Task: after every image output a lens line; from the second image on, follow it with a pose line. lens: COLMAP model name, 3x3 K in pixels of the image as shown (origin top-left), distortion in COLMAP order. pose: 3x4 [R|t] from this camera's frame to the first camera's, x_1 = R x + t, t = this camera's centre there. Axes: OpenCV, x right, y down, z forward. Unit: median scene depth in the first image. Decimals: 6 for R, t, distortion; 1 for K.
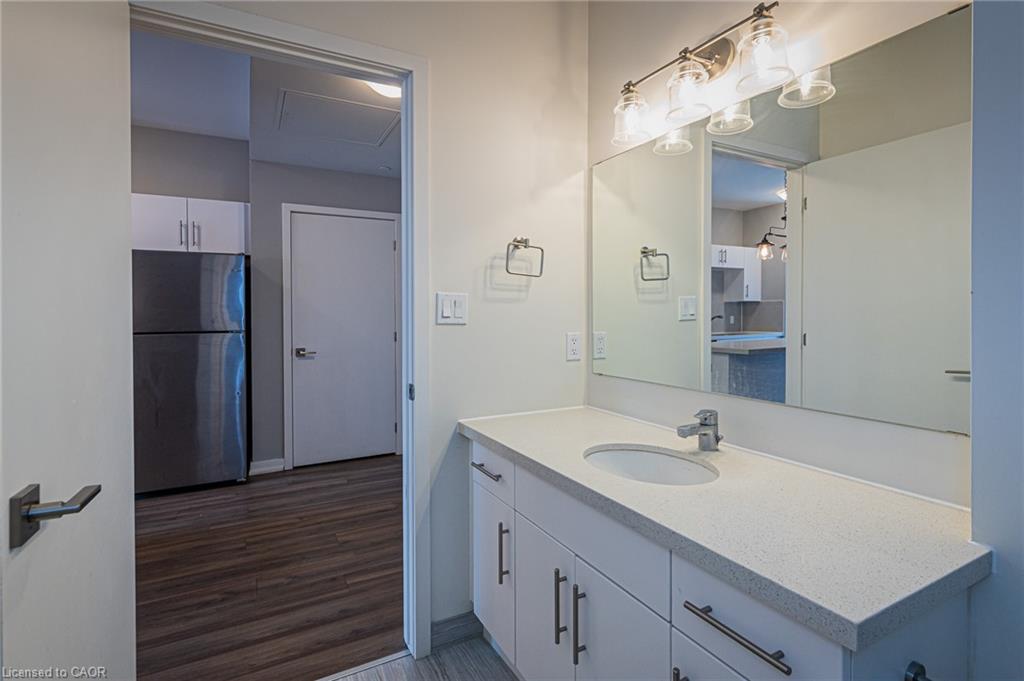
lens RADIAL K [[476.8, 0, 512.9], [0, 476.8, 321.9], [0, 0, 1]] dist [0.000204, -0.000030]
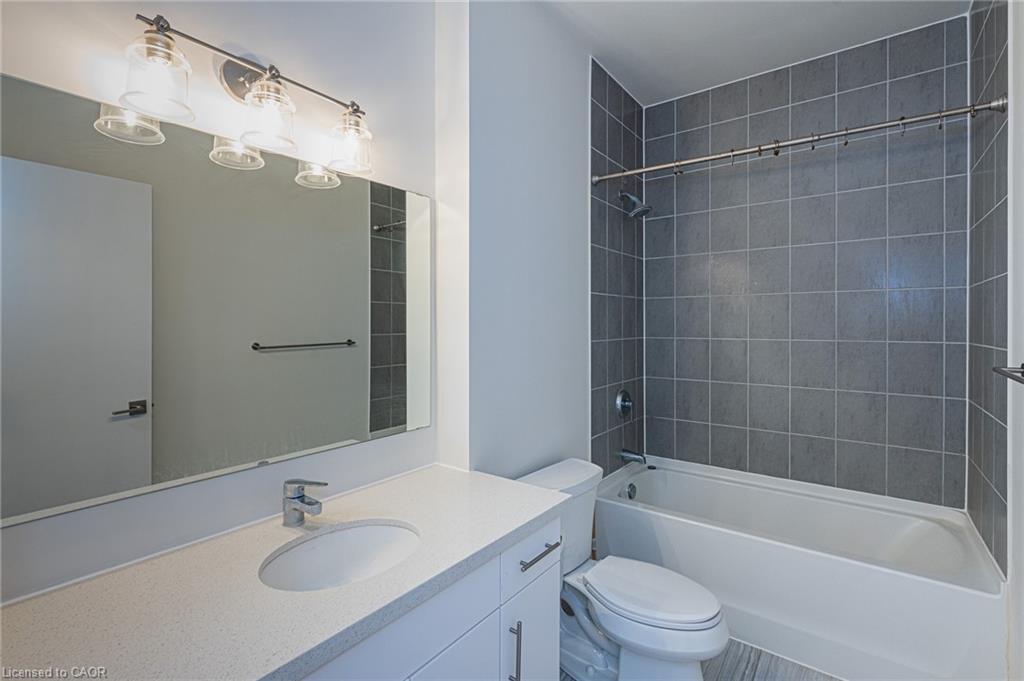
lens RADIAL K [[476.8, 0, 512.9], [0, 476.8, 321.9], [0, 0, 1]] dist [0.000204, -0.000030]
pose [[-0.404508, 0.005637, 0.914517, -0.896469], [0.014493, 0.999895, 0.000247, -0.174790], [-0.914420, 0.013354, -0.404547, 1.439229]]
